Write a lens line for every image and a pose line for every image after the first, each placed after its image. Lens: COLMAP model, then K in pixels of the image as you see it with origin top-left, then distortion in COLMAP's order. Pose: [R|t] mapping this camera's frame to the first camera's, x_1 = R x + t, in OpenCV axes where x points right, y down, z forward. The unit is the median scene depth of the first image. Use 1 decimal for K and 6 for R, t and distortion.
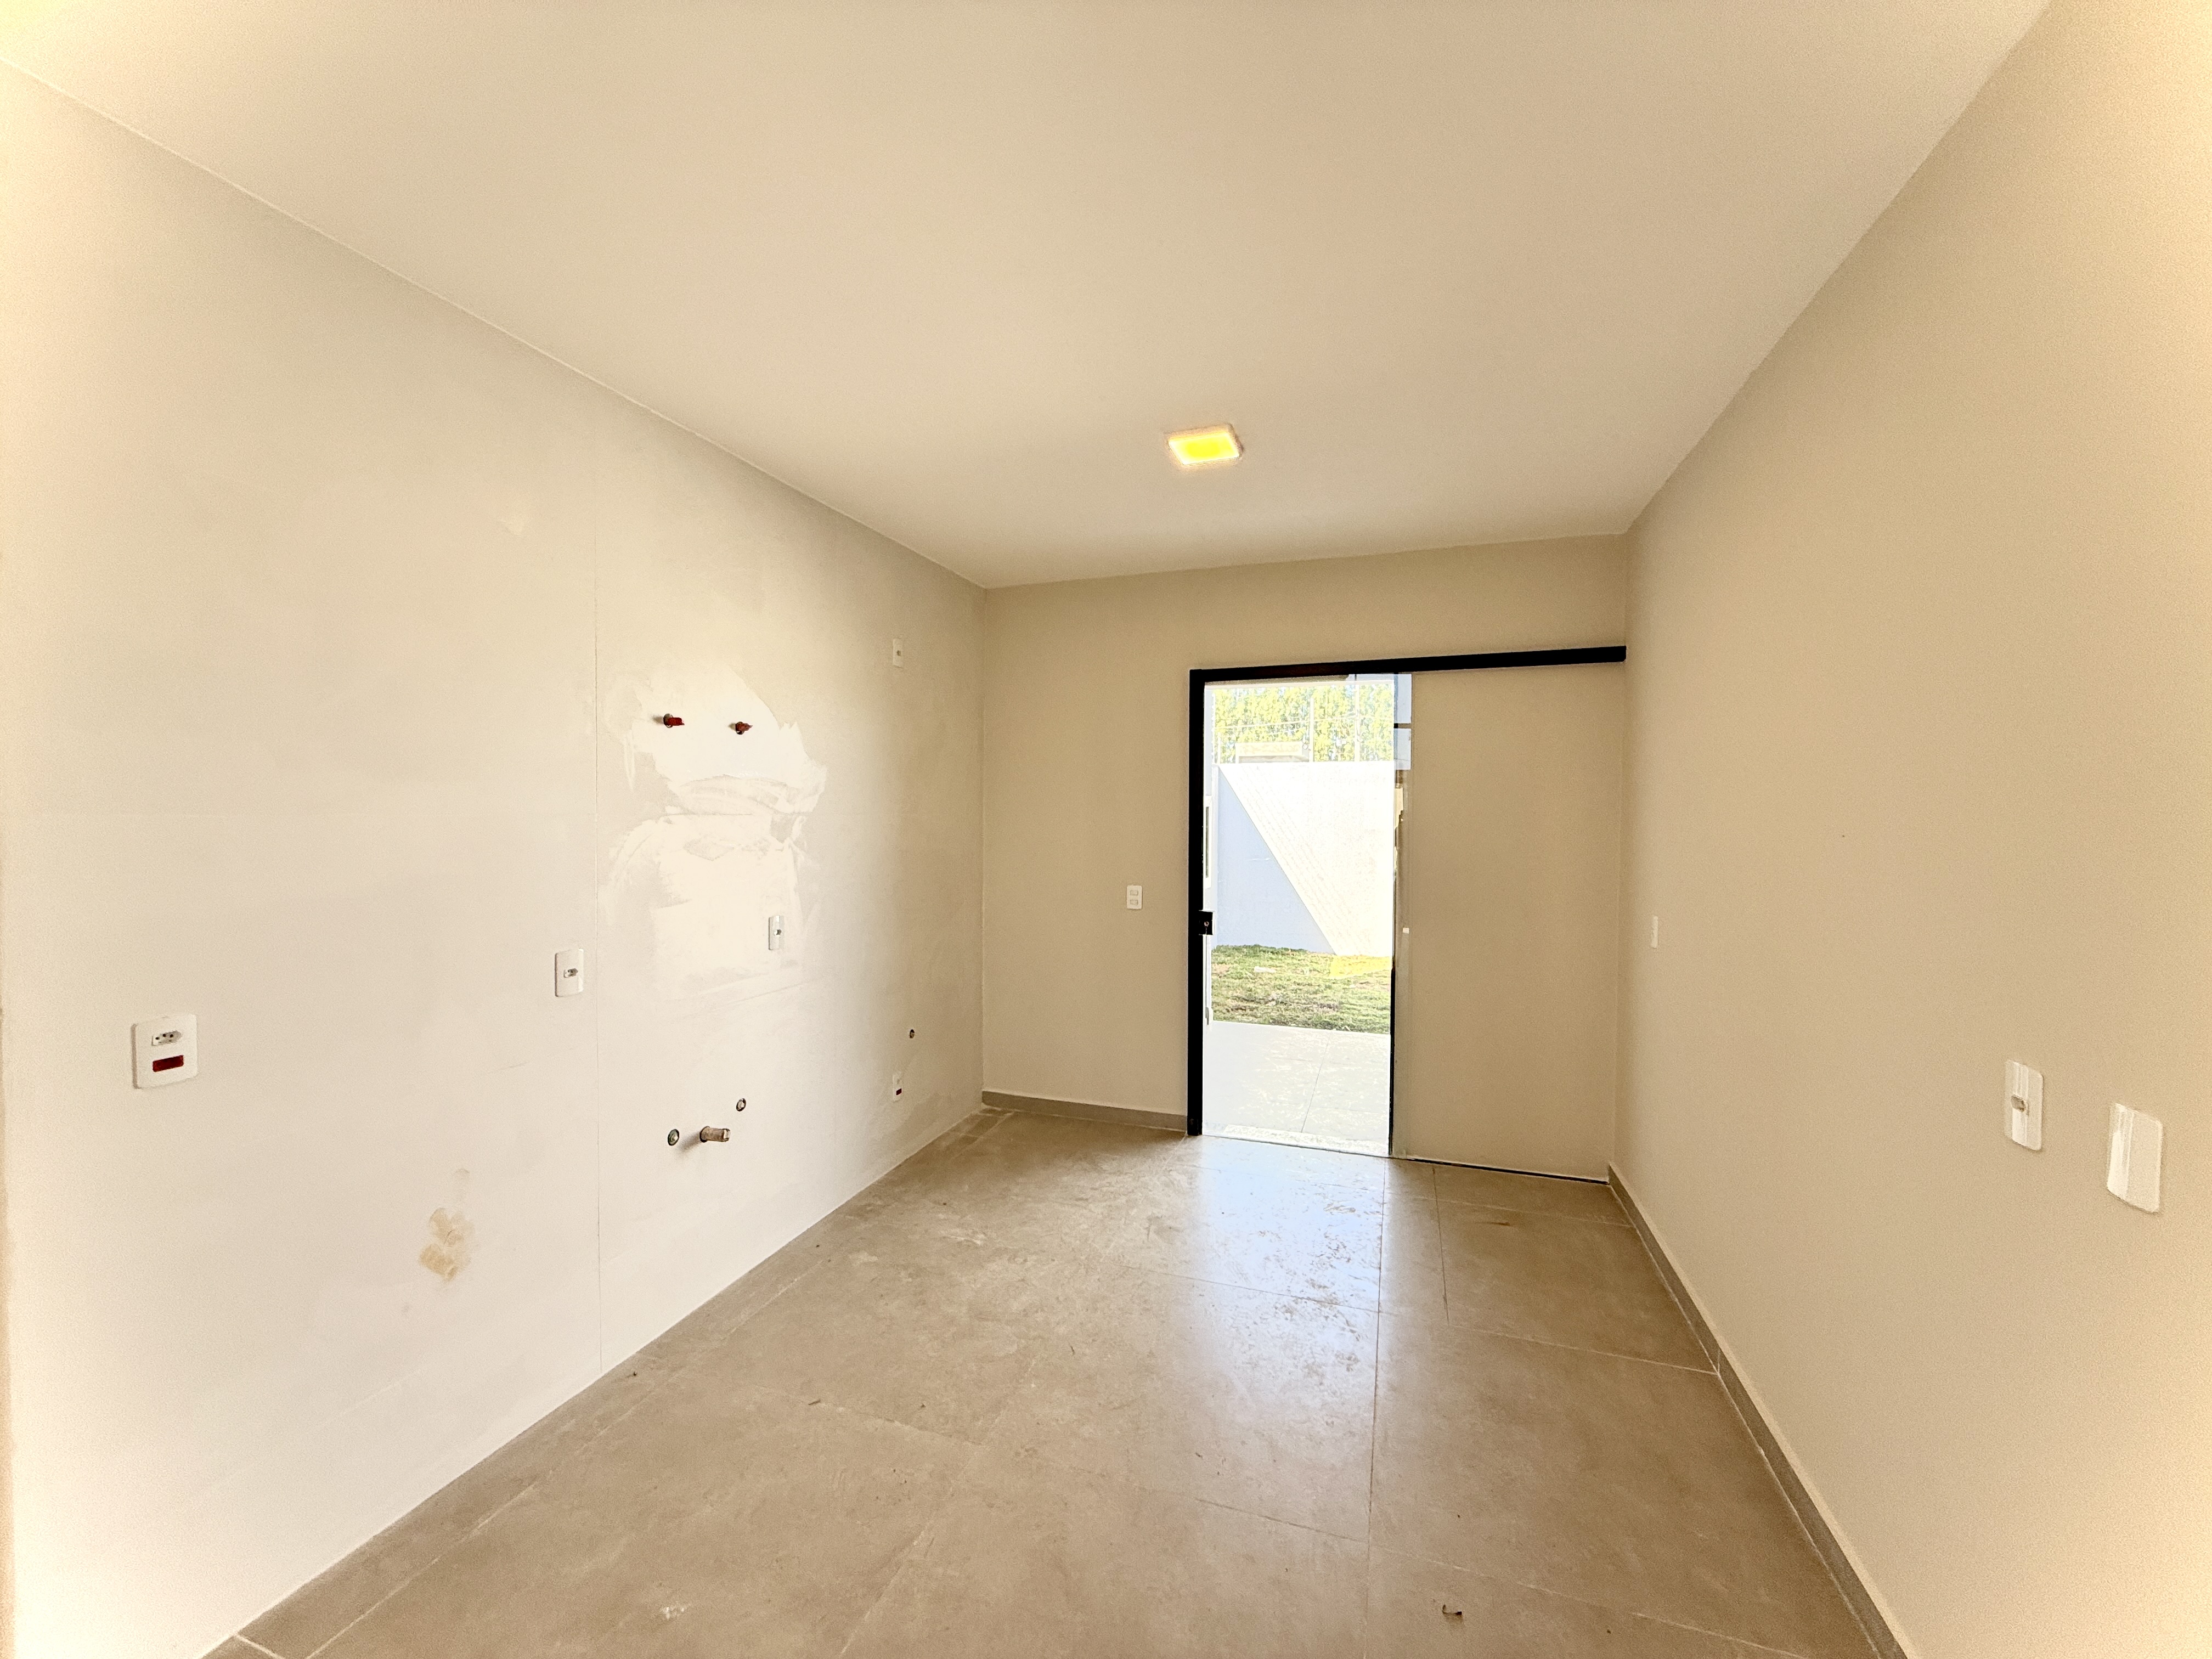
lens RADIAL K [[881.8, 0, 1106.8], [0, 881.8, 825.7], [0, 0, 1]] dist [-0.000675, 0.000544]
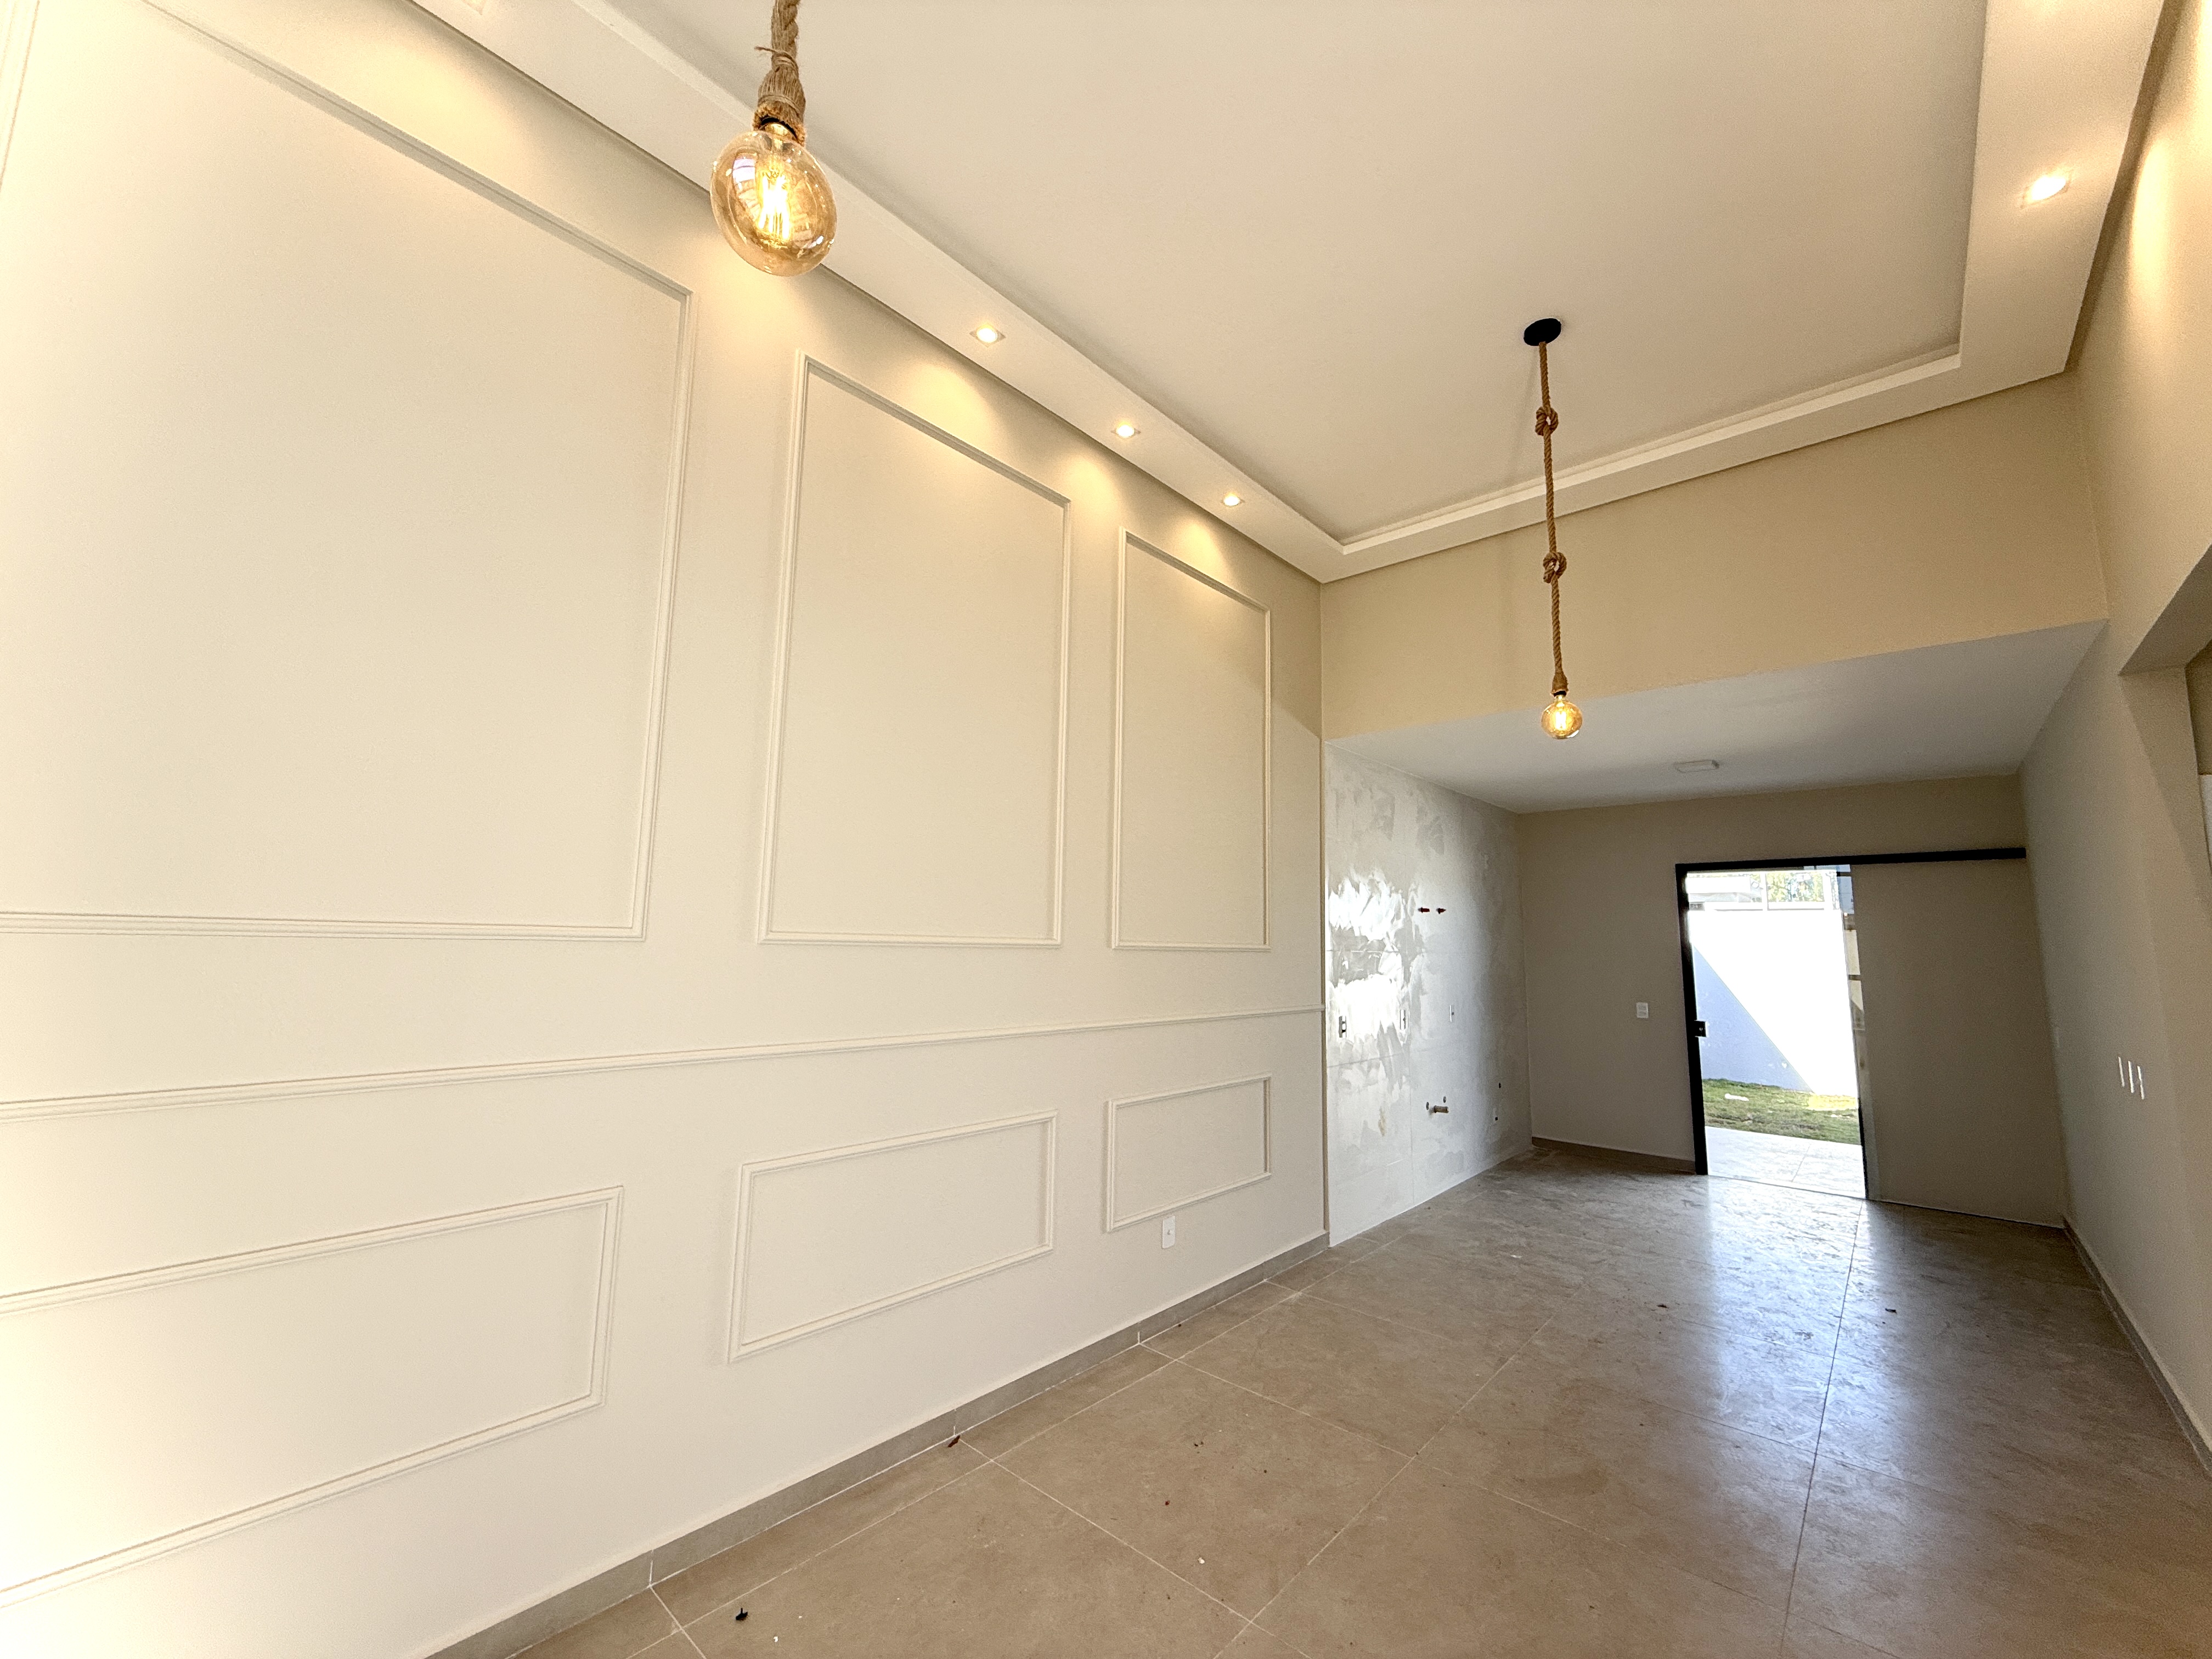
lens RADIAL K [[881.8, 0, 1106.0], [0, 881.8, 828.4], [0, 0, 1]] dist [-0.000675, 0.000544]
pose [[0.916707, -0.041527, -0.397396, -0.208698], [-0.019171, 0.988868, -0.147557, 0.012748], [0.399100, 0.142885, 0.905706, -0.840295]]
